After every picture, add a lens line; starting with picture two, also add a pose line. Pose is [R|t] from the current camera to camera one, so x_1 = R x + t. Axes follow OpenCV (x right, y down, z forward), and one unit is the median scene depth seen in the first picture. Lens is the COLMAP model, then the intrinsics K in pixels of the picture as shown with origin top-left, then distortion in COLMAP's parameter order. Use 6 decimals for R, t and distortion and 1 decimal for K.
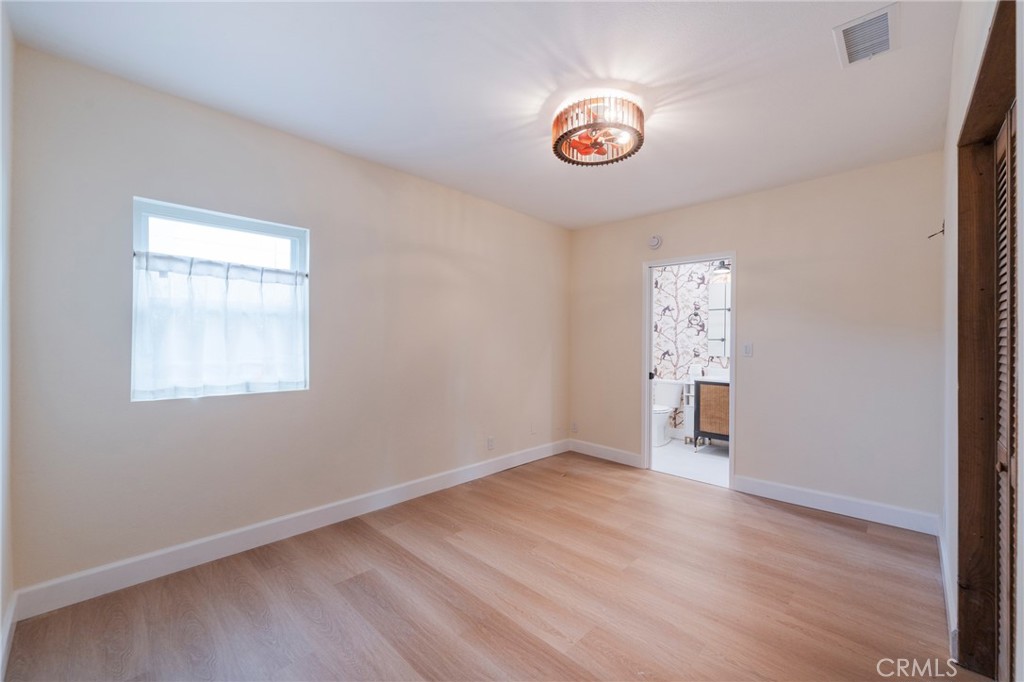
lens RADIAL K [[416.2, 0, 518.8], [0, 416.2, 343.7], [0, 0, 1]] dist [-0.002181, -0.000522]
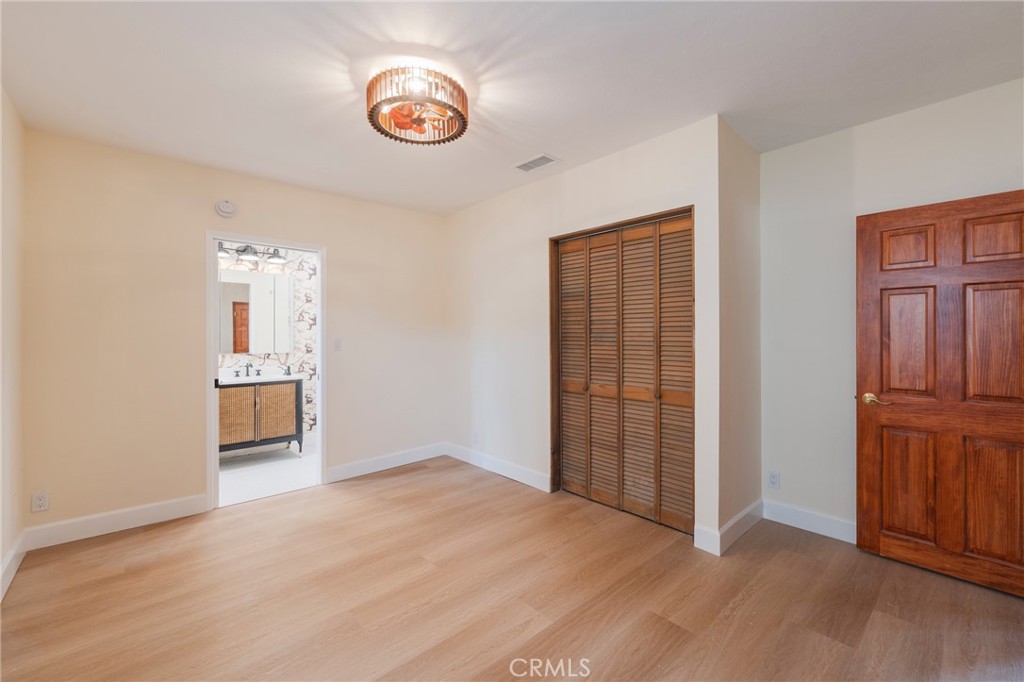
lens RADIAL K [[416.2, 0, 516.8], [0, 416.2, 333.2], [0, 0, 1]] dist [-0.002181, -0.000522]
pose [[0.070838, -0.004510, 0.997478, -0.453741], [0.016344, 0.999861, 0.003360, -0.008010], [-0.997354, 0.016065, 0.070902, 0.464514]]
